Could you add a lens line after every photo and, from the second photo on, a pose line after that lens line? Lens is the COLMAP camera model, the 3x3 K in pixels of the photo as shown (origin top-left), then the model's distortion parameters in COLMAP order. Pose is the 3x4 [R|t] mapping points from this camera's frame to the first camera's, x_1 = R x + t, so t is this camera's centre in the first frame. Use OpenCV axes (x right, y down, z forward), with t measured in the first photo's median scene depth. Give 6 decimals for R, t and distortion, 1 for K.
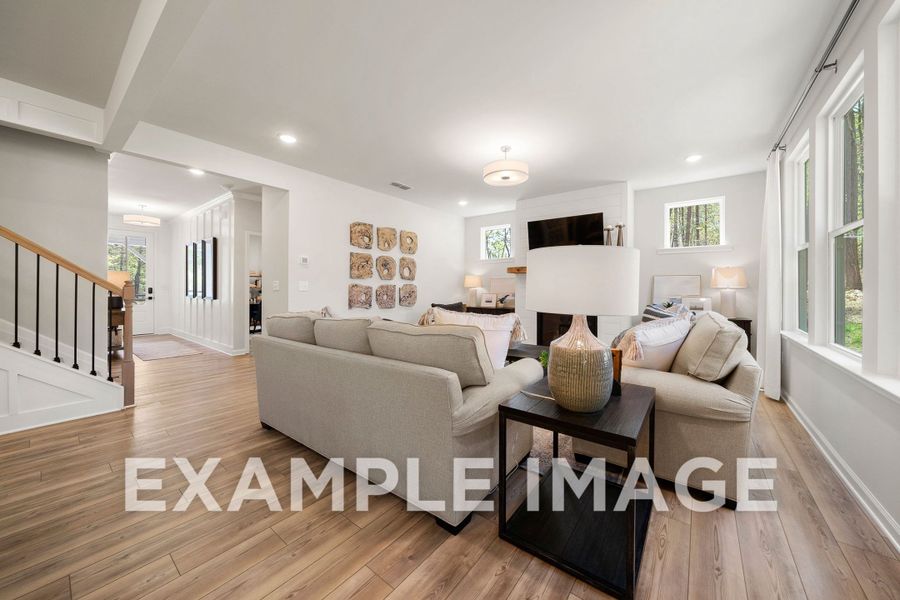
lens RADIAL K [[323.9, 0, 460.5], [0, 323.9, 282.0], [0, 0, 1]] dist [0.003433, 0.000330]
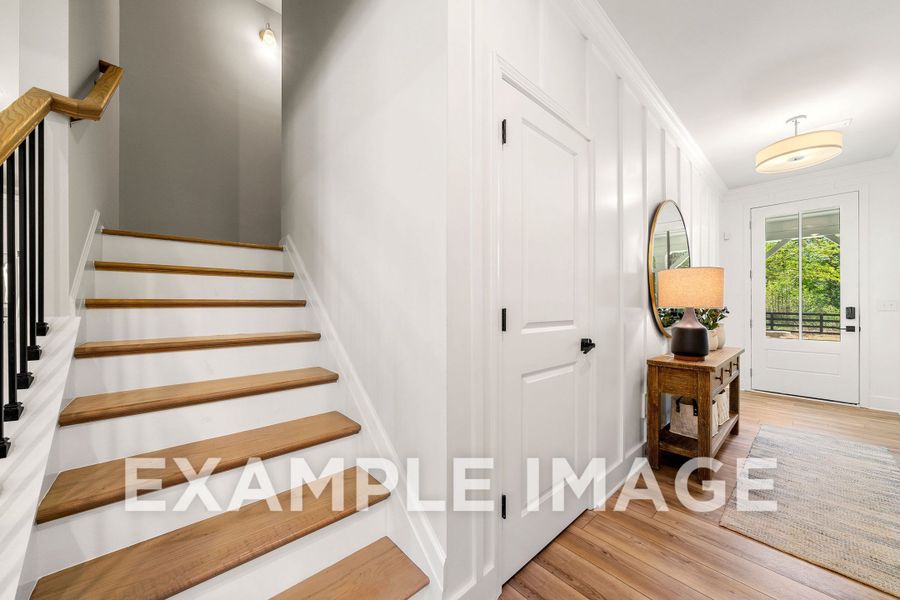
lens RADIAL K [[323.9, 0, 442.7], [0, 323.9, 306.3], [0, 0, 1]] dist [0.003433, 0.000330]
pose [[-0.187799, -0.000833, -0.982207, -0.534481], [0.018554, 0.999818, -0.004395, 0.011071], [0.982032, -0.019049, -0.187750, 0.724014]]
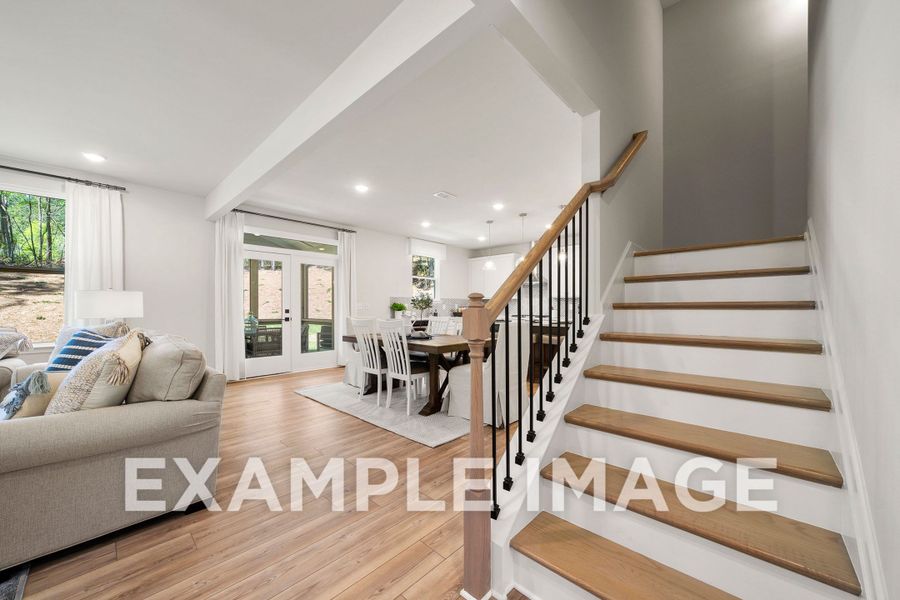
lens RADIAL K [[323.9, 0, 447.0], [0, 323.9, 305.5], [0, 0, 1]] dist [0.003433, 0.000330]
pose [[-0.996294, -0.004855, 0.085873, -0.574388], [-0.007040, 0.999659, -0.025156, 0.013340], [-0.085721, -0.025667, -0.995988, 0.824085]]
